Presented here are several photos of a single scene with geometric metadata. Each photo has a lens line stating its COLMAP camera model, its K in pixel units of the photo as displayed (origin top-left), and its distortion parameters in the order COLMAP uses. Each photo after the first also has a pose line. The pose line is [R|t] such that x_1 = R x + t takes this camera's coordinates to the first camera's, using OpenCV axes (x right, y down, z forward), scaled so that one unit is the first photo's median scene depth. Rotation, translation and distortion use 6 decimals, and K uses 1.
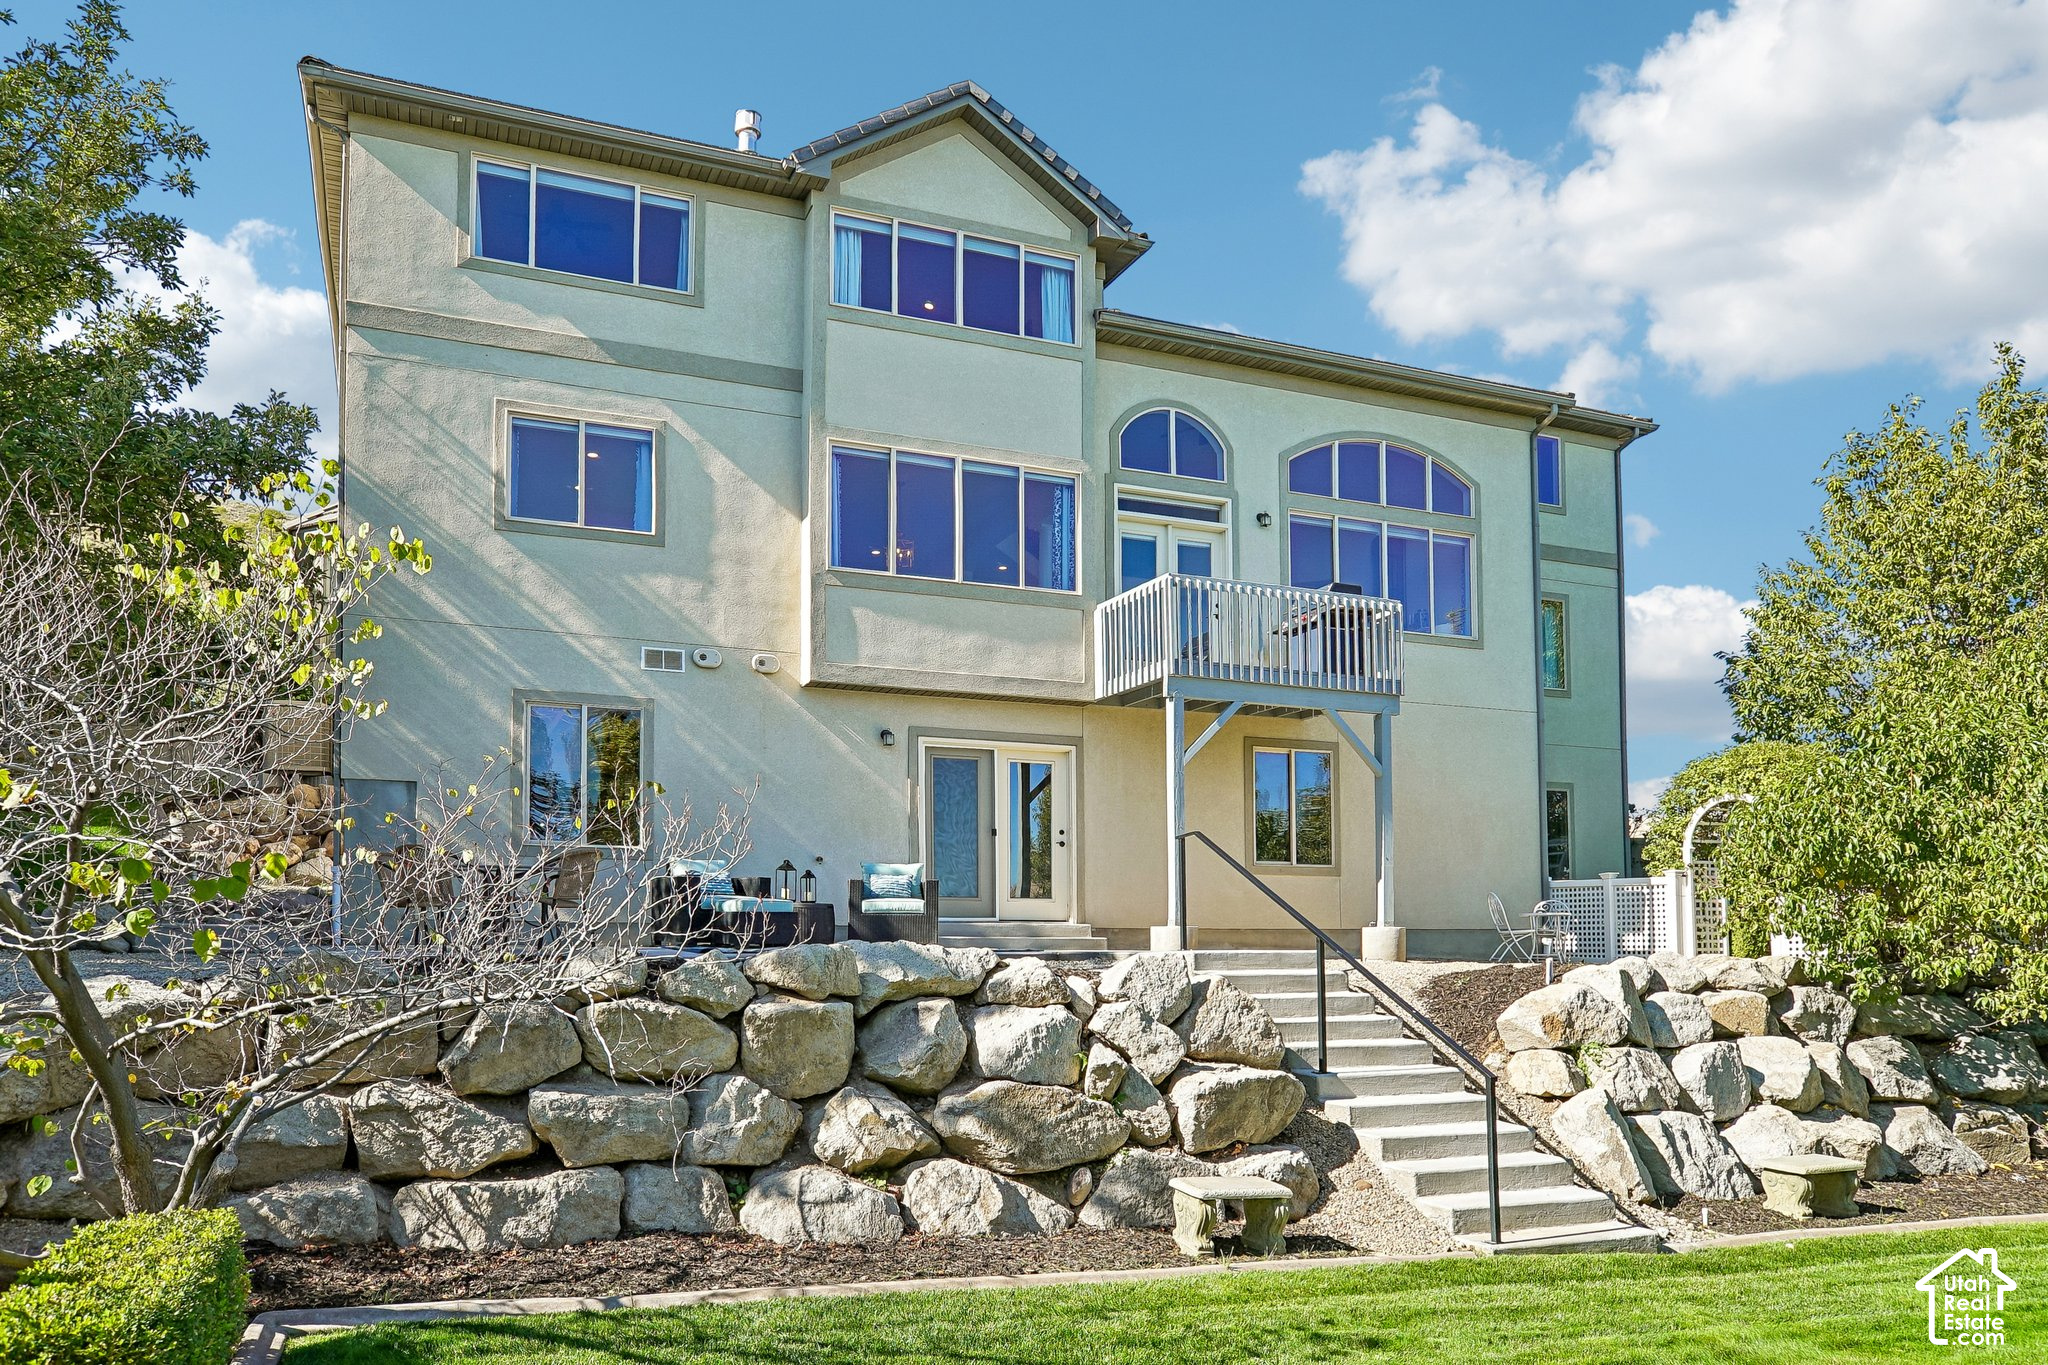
lens RADIAL K [[1354.7, 0, 939.6], [0, 1354.7, 842.0], [0, 0, 1]] dist [-0.008626, 0.025335]
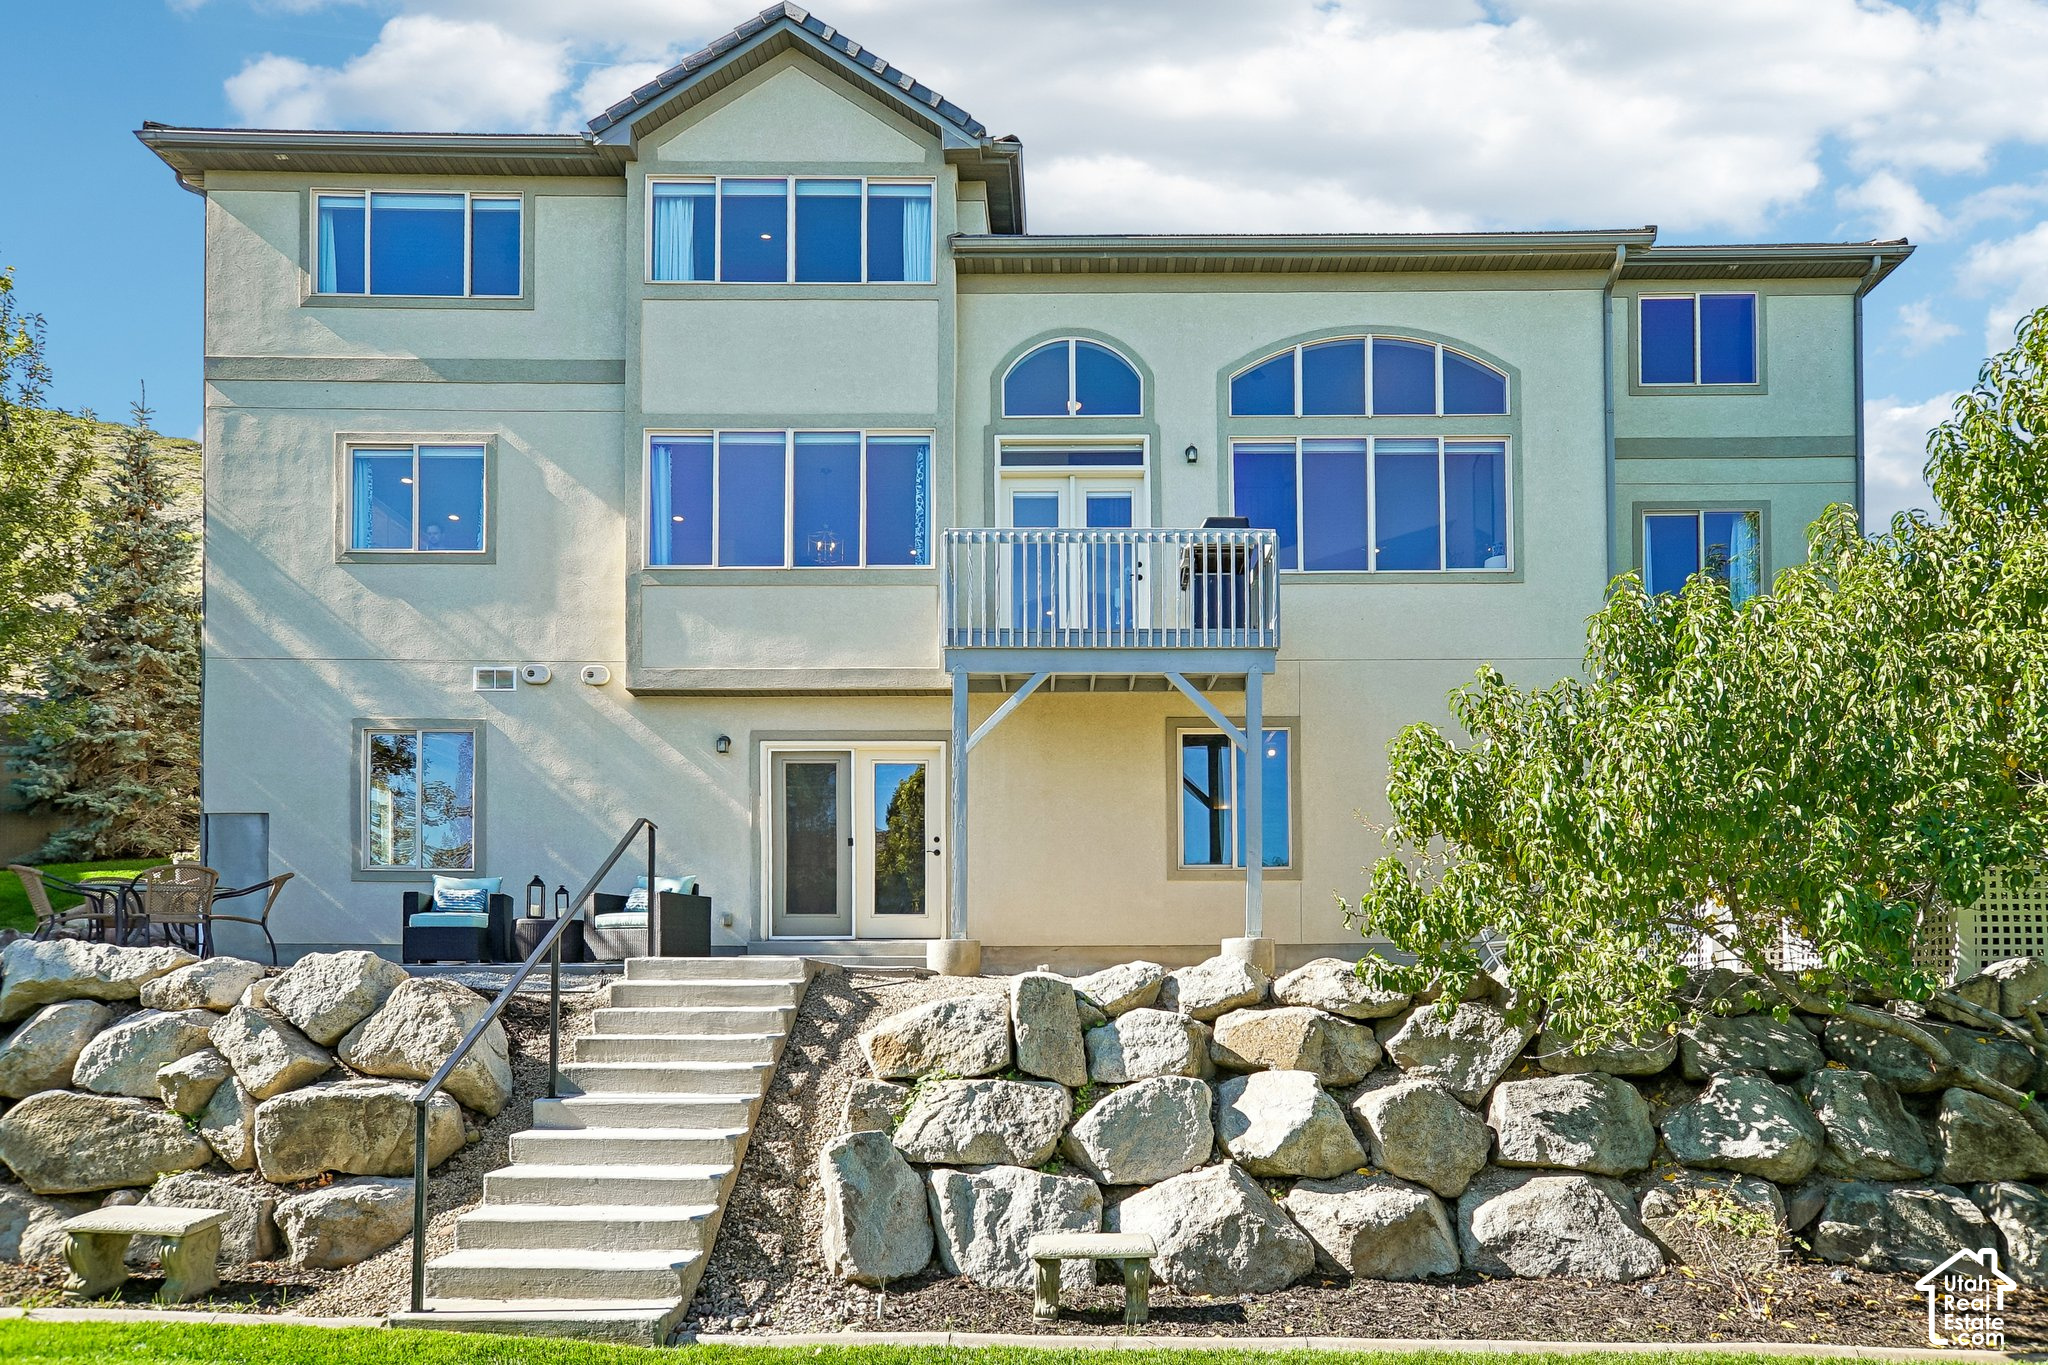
lens RADIAL K [[1393.7, 0, 1089.7], [0, 1393.7, 921.7], [0, 0, 1]] dist [-0.014912, 0.061340]
pose [[0.935031, -0.019368, -0.354036, 0.612003], [0.027624, 0.999451, 0.018280, 0.039199], [0.353487, -0.026872, 0.935053, 0.220769]]
